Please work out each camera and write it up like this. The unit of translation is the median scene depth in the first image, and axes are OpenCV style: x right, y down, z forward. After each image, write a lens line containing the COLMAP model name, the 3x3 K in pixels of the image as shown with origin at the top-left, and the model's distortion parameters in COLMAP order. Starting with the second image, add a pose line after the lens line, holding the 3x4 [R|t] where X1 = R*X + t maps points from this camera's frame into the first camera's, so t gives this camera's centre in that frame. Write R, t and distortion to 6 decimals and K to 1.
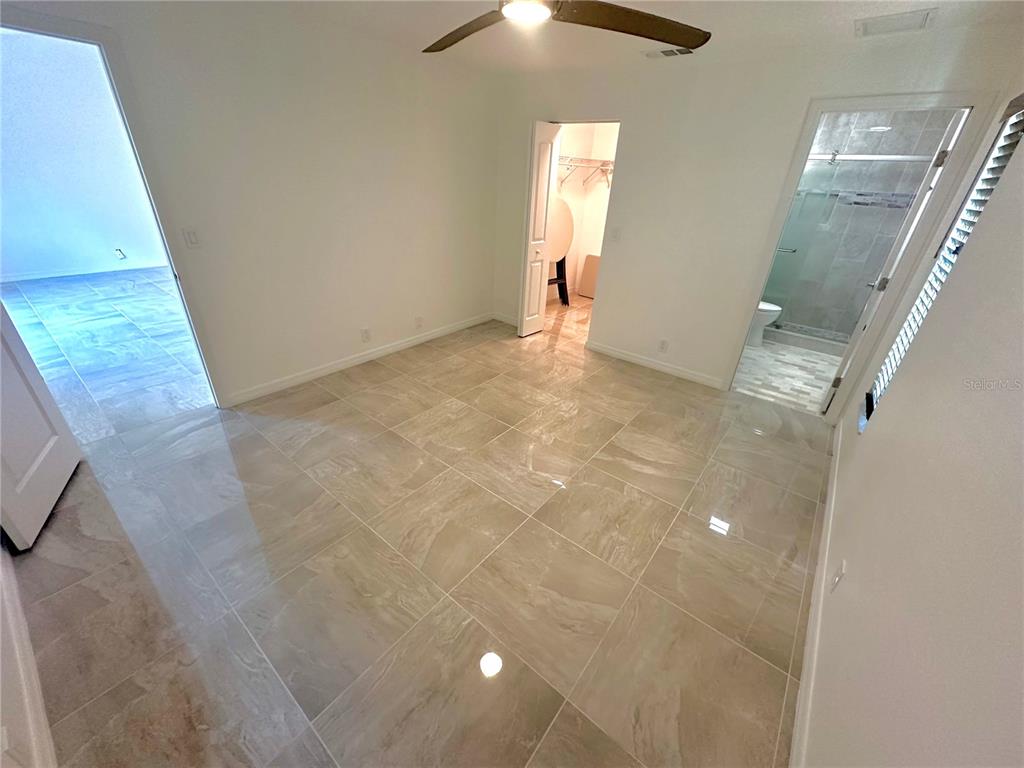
lens RADIAL K [[407.0, 0, 517.9], [0, 407.0, 383.9], [0, 0, 1]] dist [-0.000098, -0.000451]
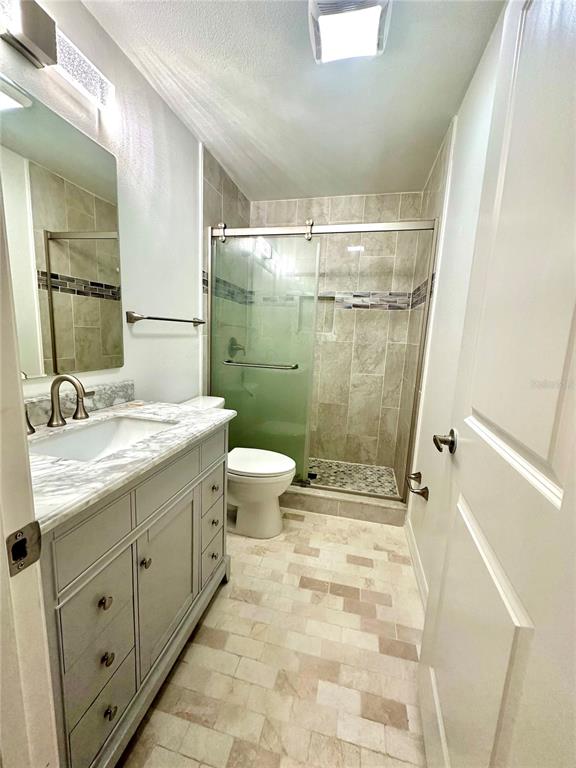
lens RADIAL K [[304.2, 0, 288.4], [0, 304.2, 380.7], [0, 0, 1]] dist [-0.000431, -0.000220]
pose [[0.907647, -0.077912, 0.412440, 0.468201], [0.196886, 0.946840, -0.254419, -0.186679], [-0.370693, 0.312126, 0.874736, 0.588589]]
